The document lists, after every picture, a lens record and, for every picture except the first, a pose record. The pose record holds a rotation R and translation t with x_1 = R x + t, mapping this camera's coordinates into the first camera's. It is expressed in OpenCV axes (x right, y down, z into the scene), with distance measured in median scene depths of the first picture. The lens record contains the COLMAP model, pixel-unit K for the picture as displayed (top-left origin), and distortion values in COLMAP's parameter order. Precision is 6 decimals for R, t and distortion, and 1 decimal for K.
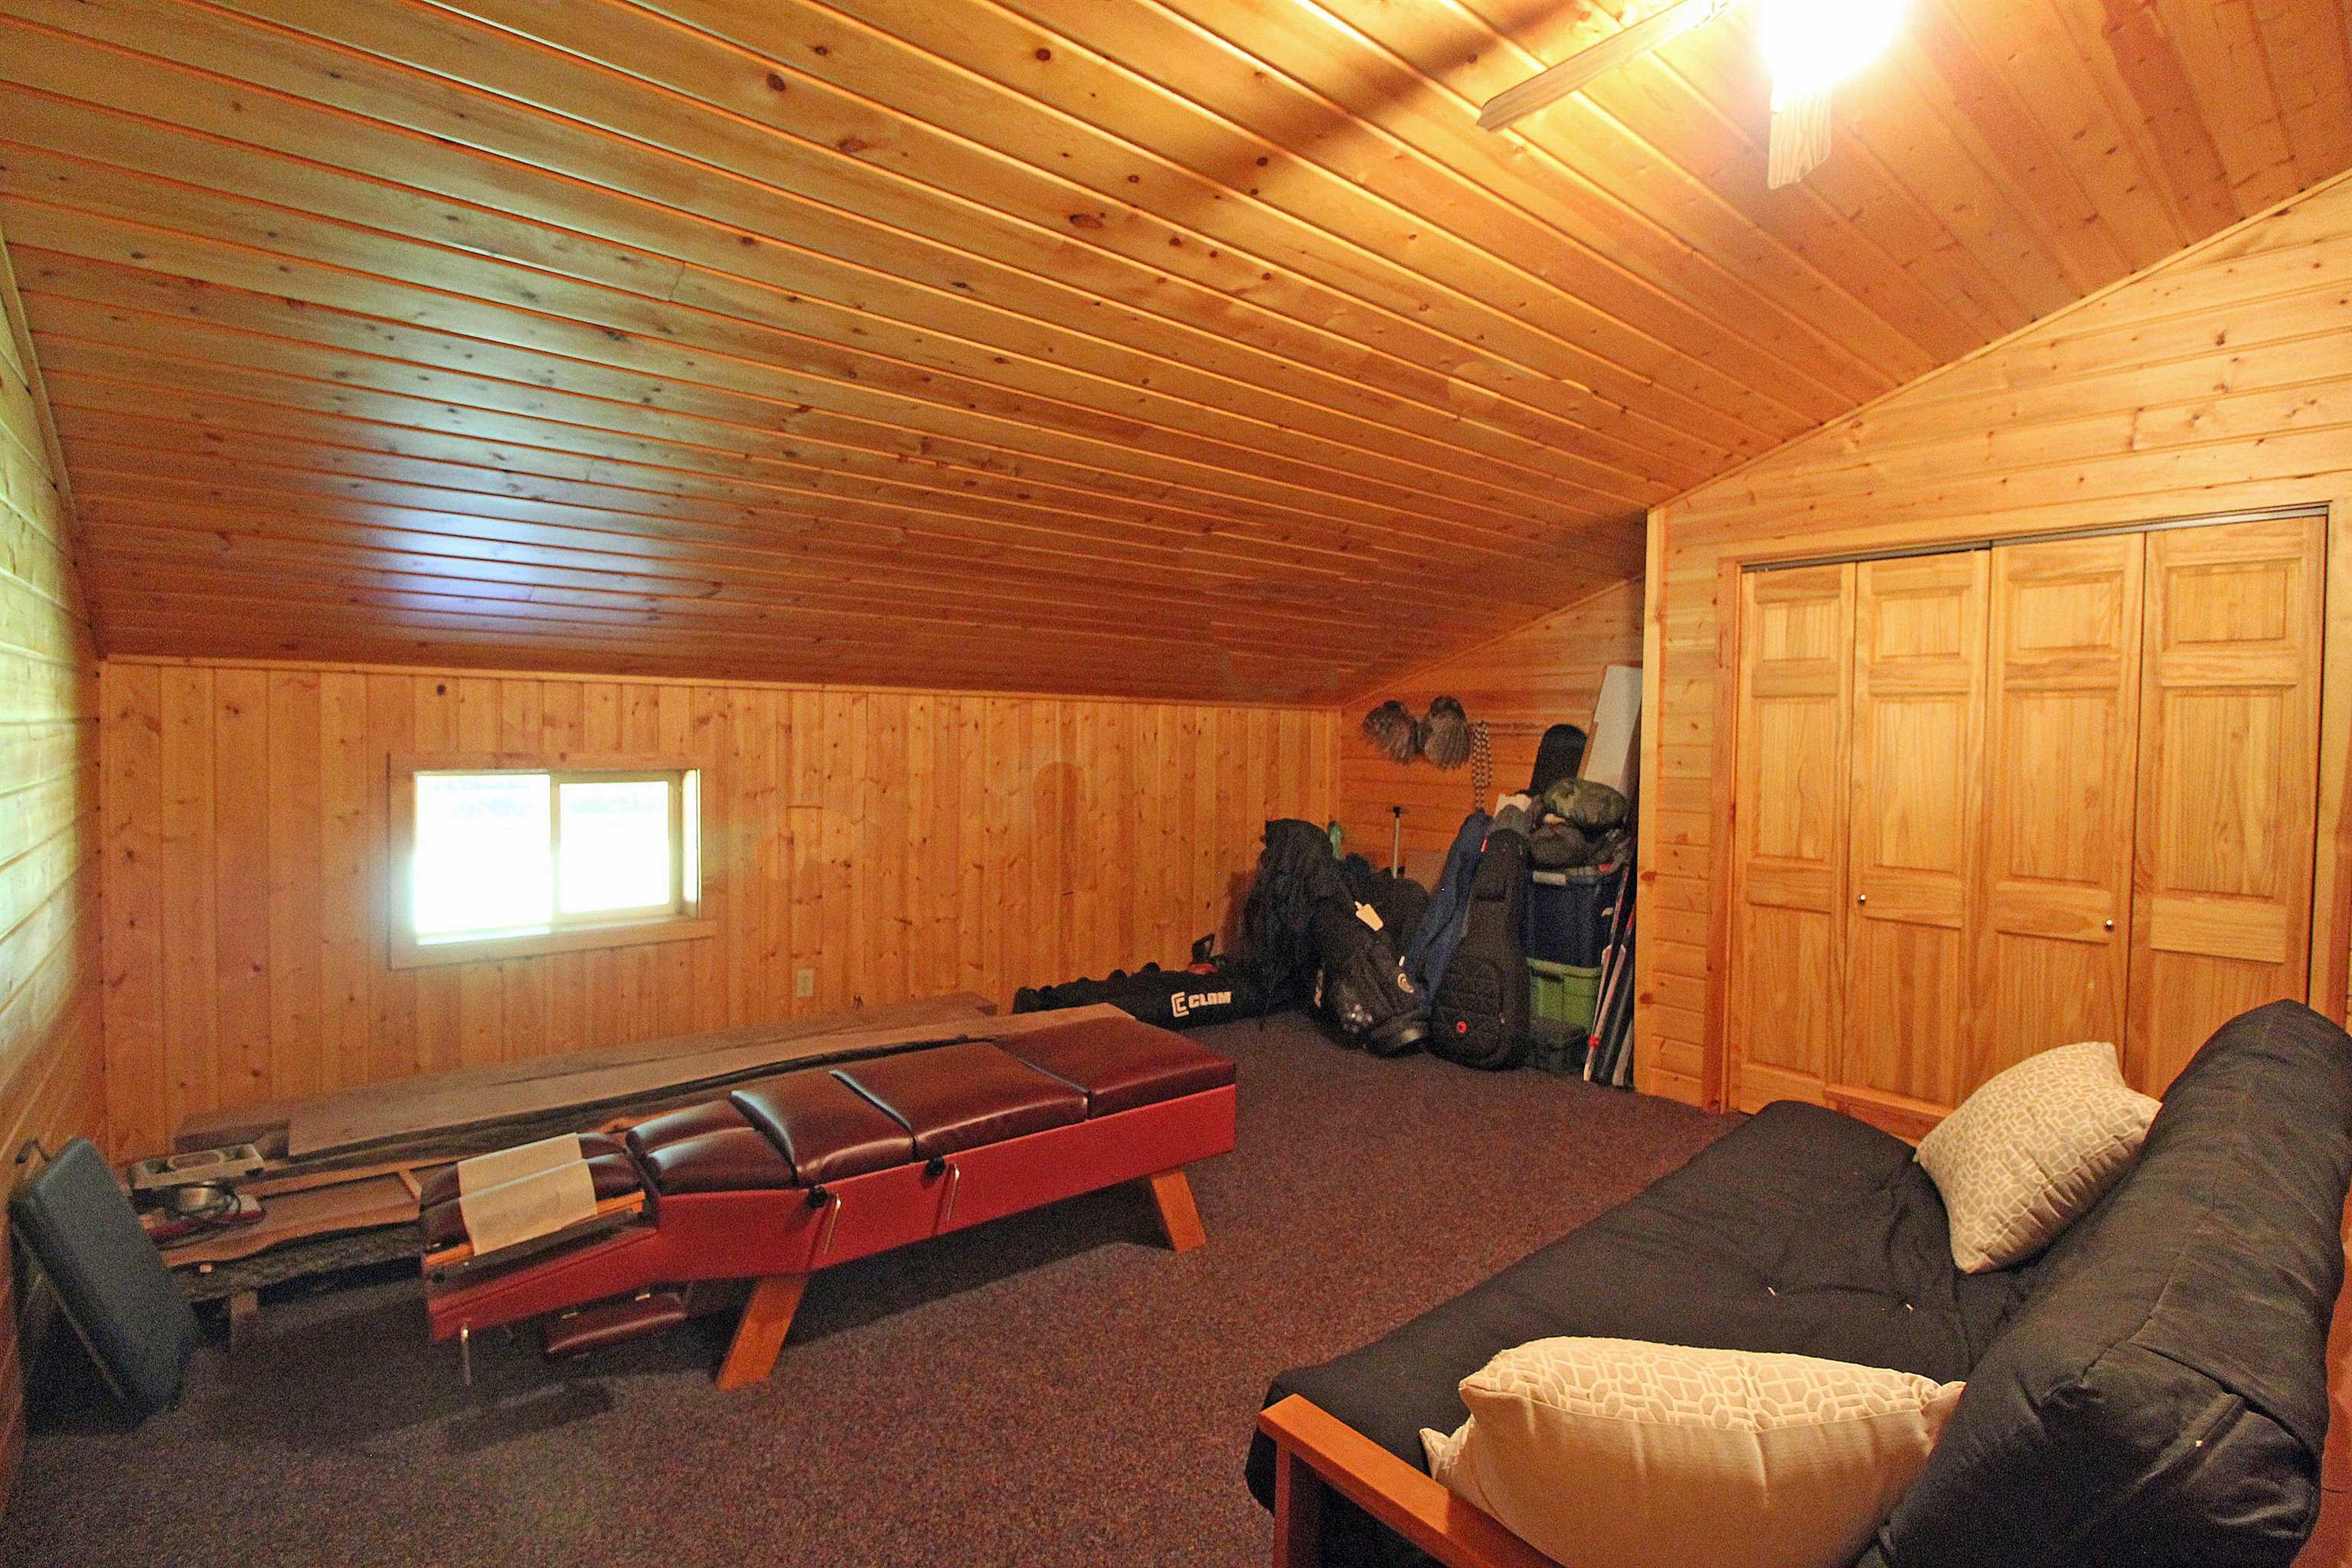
lens RADIAL K [[1093.8, 0, 1179.3], [0, 1093.8, 759.3], [0, 0, 1]] dist [0.002447, -0.014144]
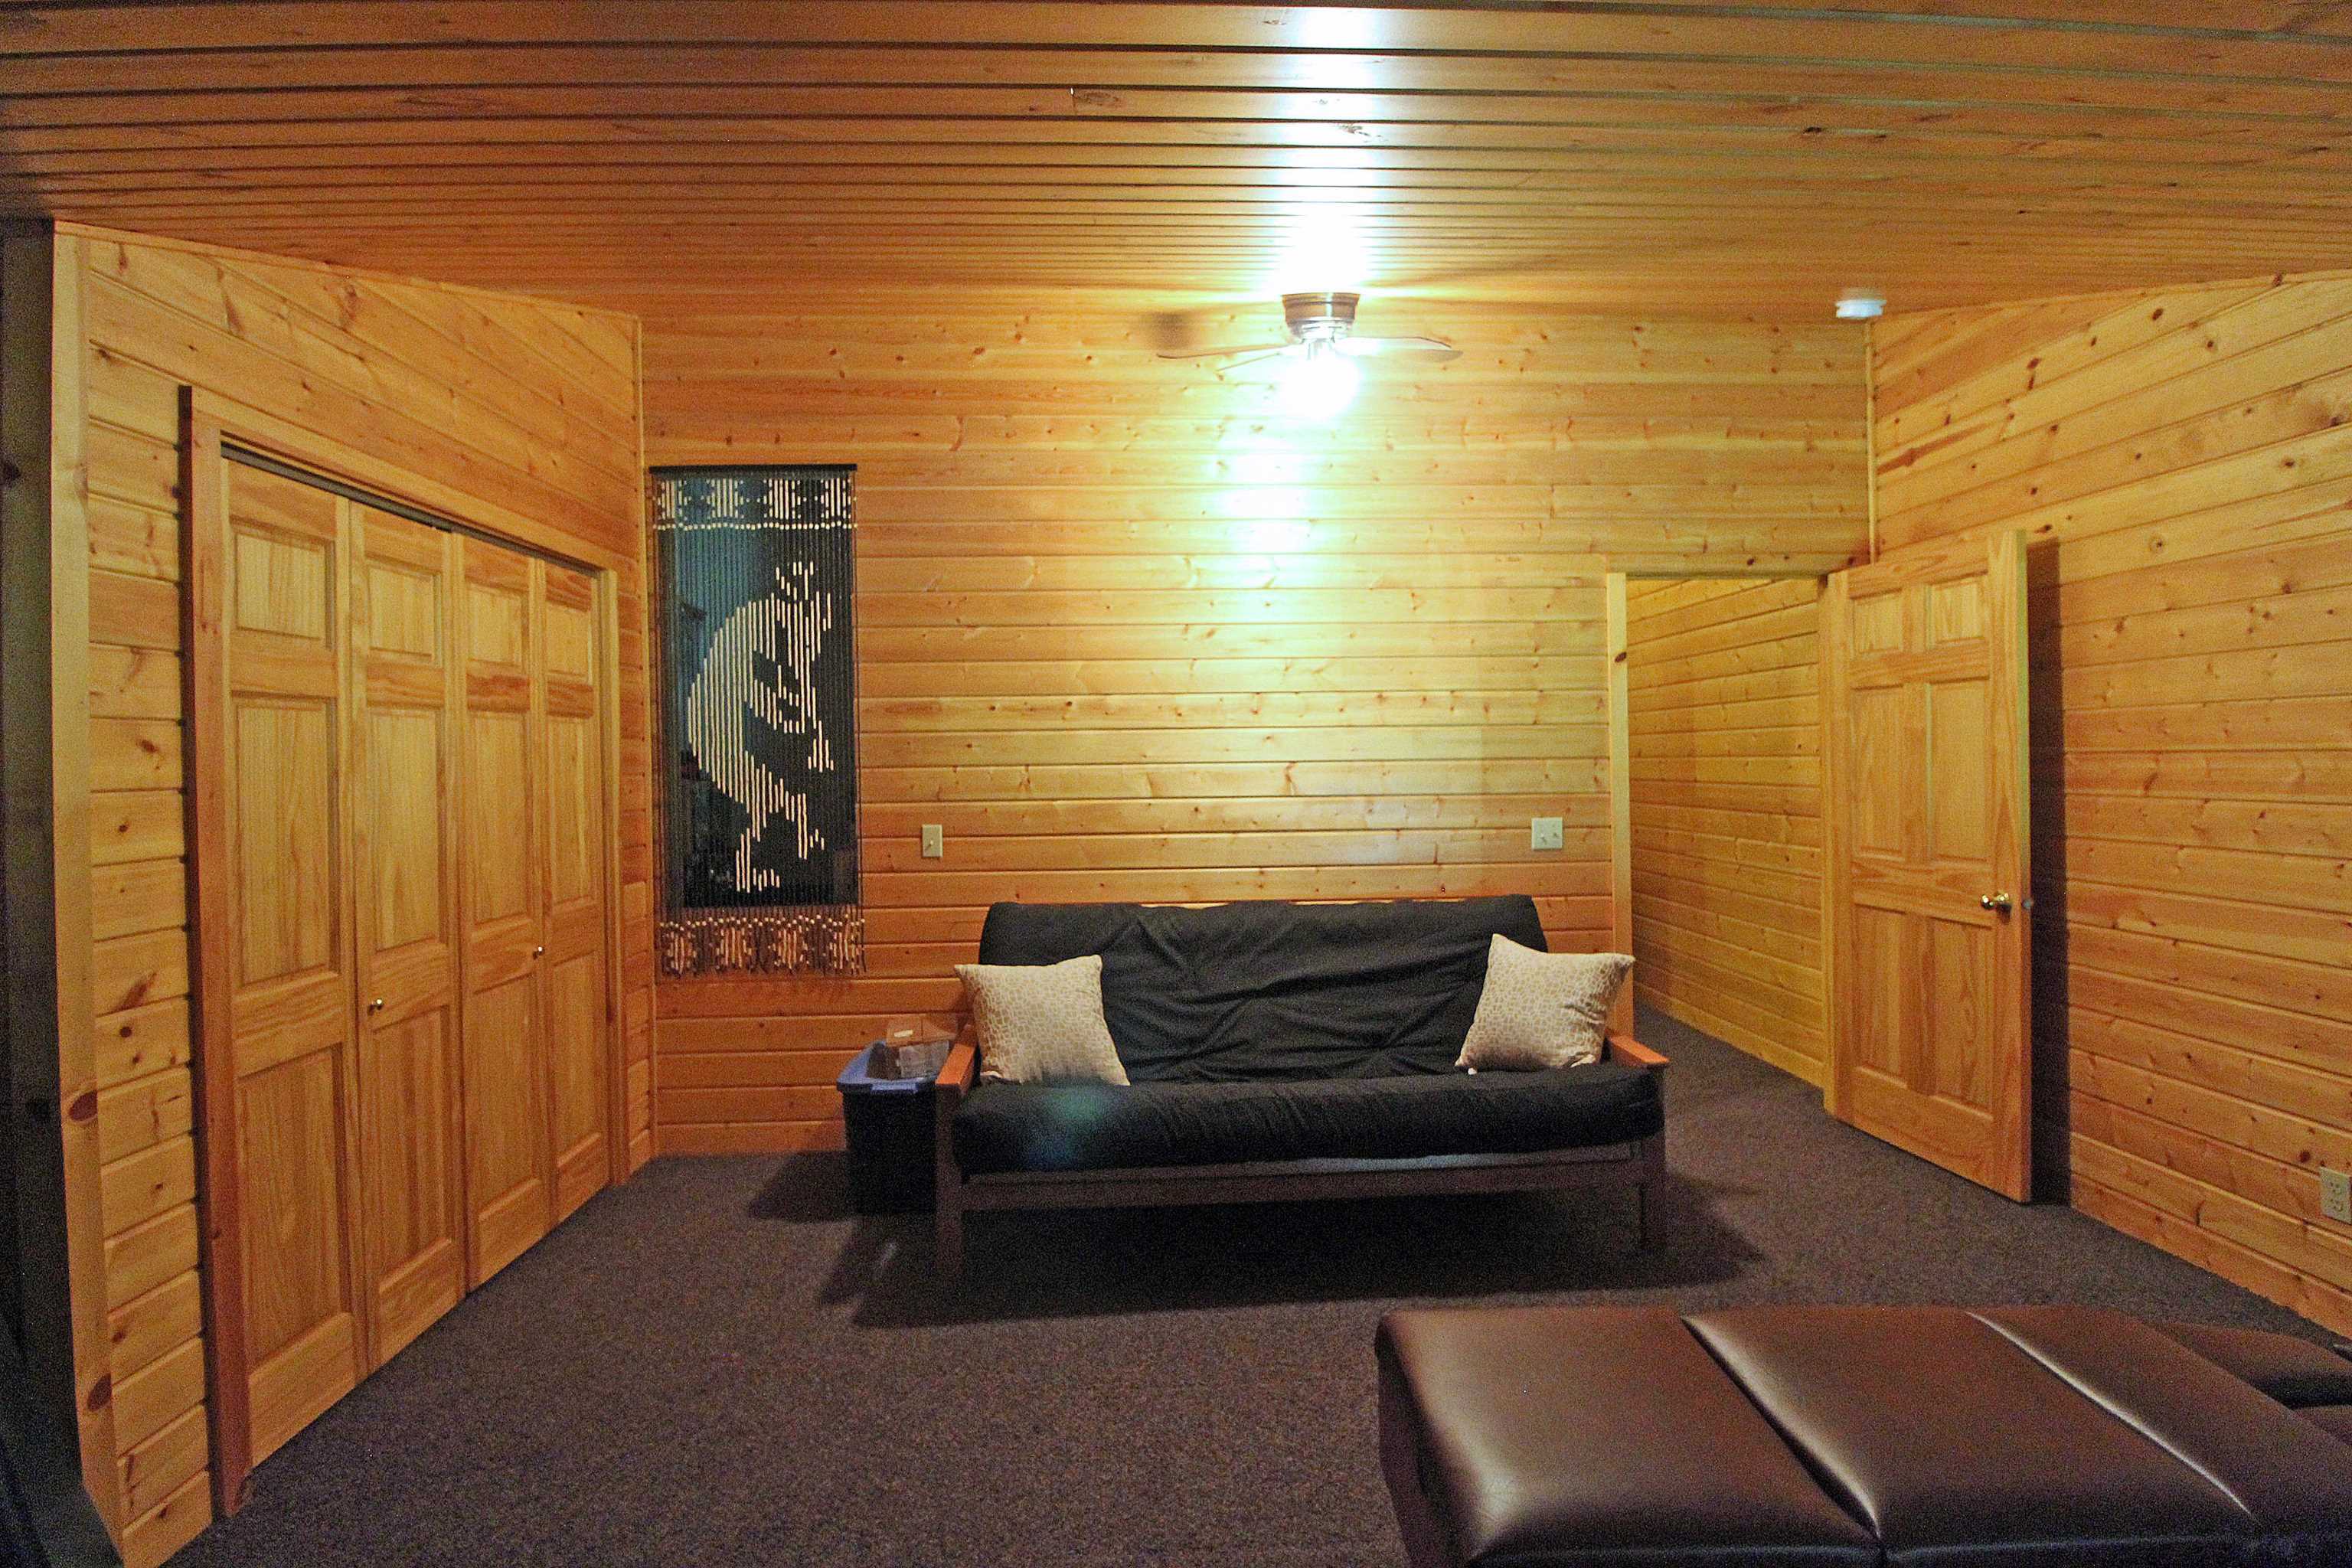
lens RADIAL K [[1093.8, 0, 1179.3], [0, 1093.8, 759.3], [0, 0, 1]] dist [0.002447, -0.014144]
pose [[-0.785775, -0.004460, 0.618496, -0.176124], [0.019726, 0.999285, 0.032267, -0.035209], [-0.618198, 0.037555, -0.785125, 1.213748]]
